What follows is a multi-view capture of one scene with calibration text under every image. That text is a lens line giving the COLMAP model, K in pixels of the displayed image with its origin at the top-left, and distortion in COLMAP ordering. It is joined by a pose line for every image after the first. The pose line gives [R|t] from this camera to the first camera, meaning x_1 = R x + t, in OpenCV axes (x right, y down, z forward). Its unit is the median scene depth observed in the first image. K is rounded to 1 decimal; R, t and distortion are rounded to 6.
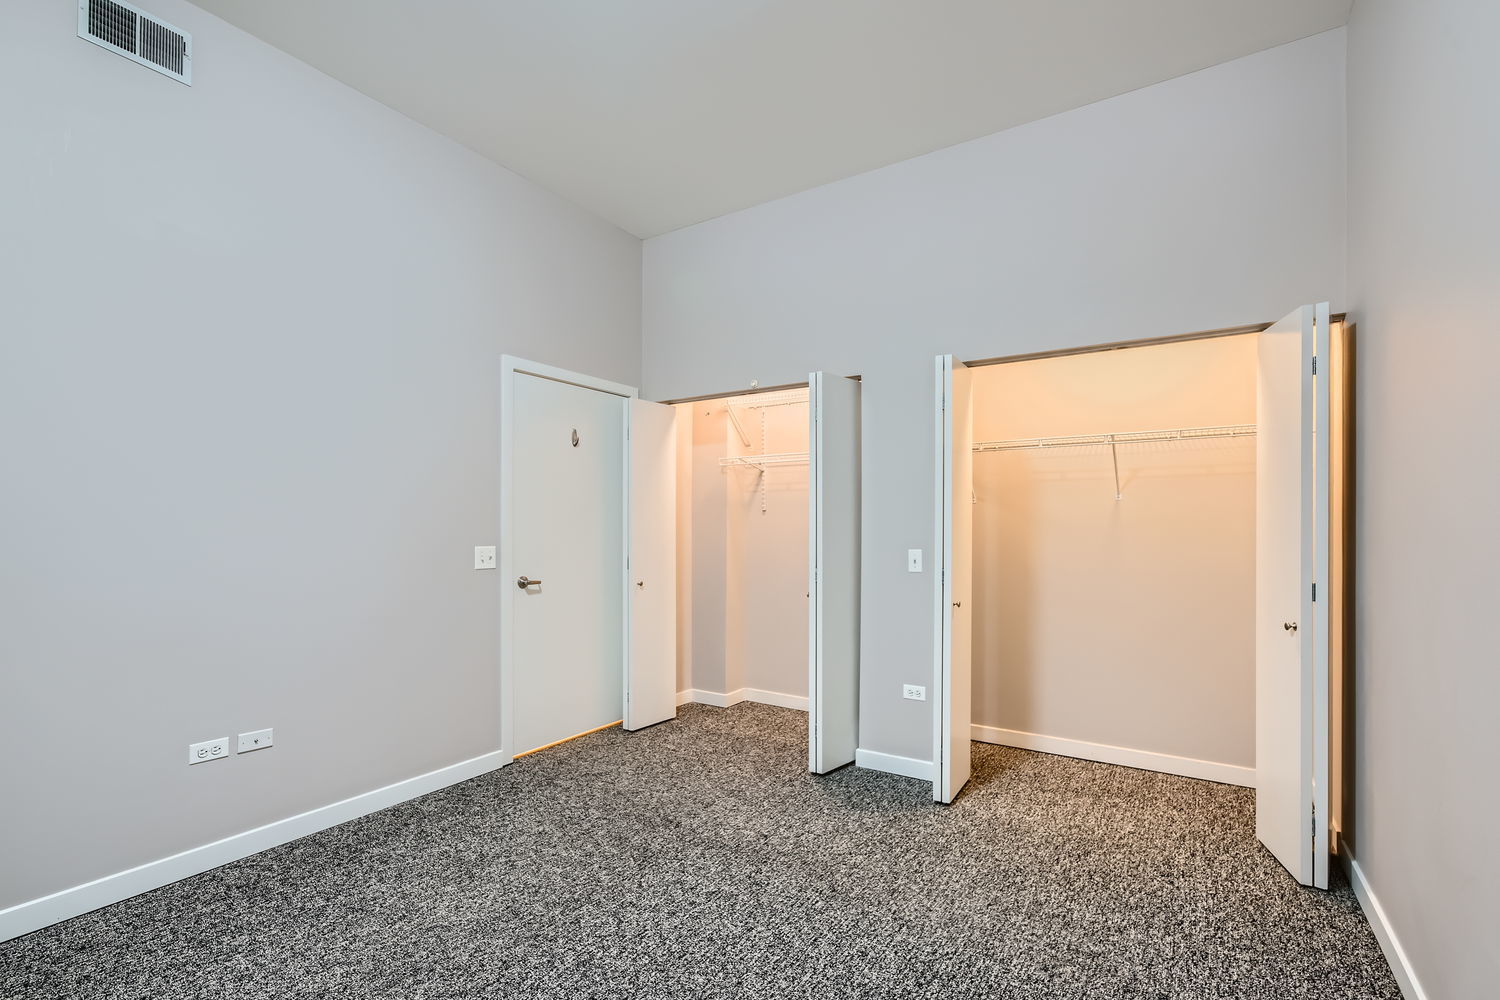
lens RADIAL K [[673.3, 0, 751.5], [0, 673.3, 520.8], [0, 0, 1]] dist [0.000825, 0.000442]
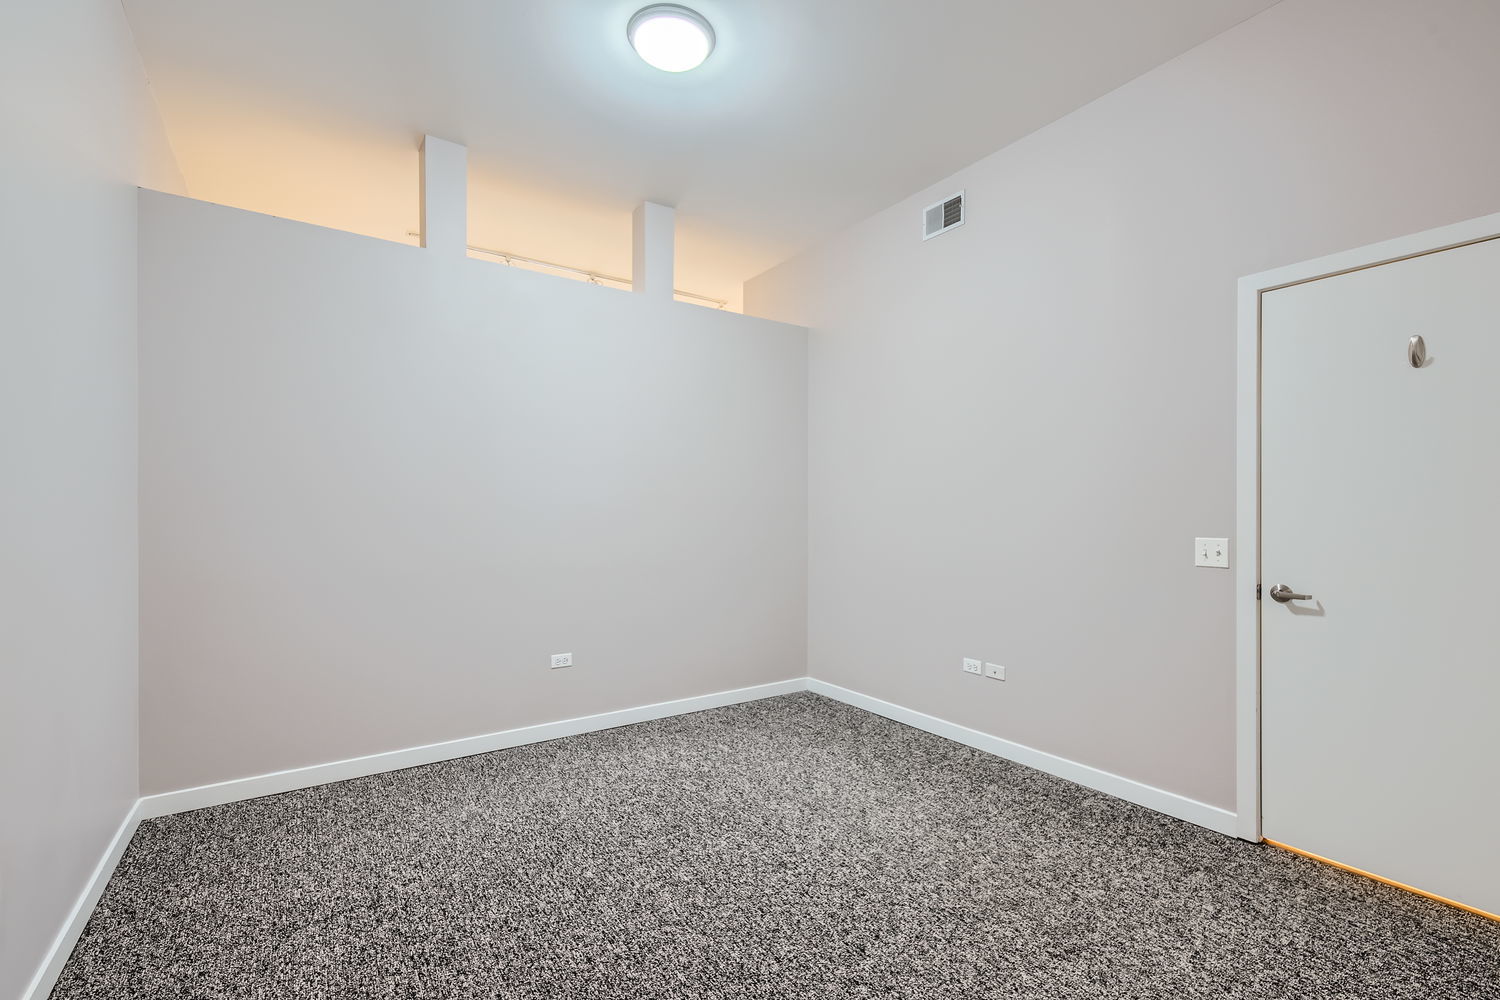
lens RADIAL K [[660.8, 0, 750.0], [0, 660.8, 500.0], [0, 0, 1]] dist [0.000472, 0.000292]
pose [[-0.391772, -0.017549, -0.919895, 0.516255], [0.015914, 0.999539, -0.025846, 0.005688], [0.919925, -0.024765, -0.391312, 0.808546]]
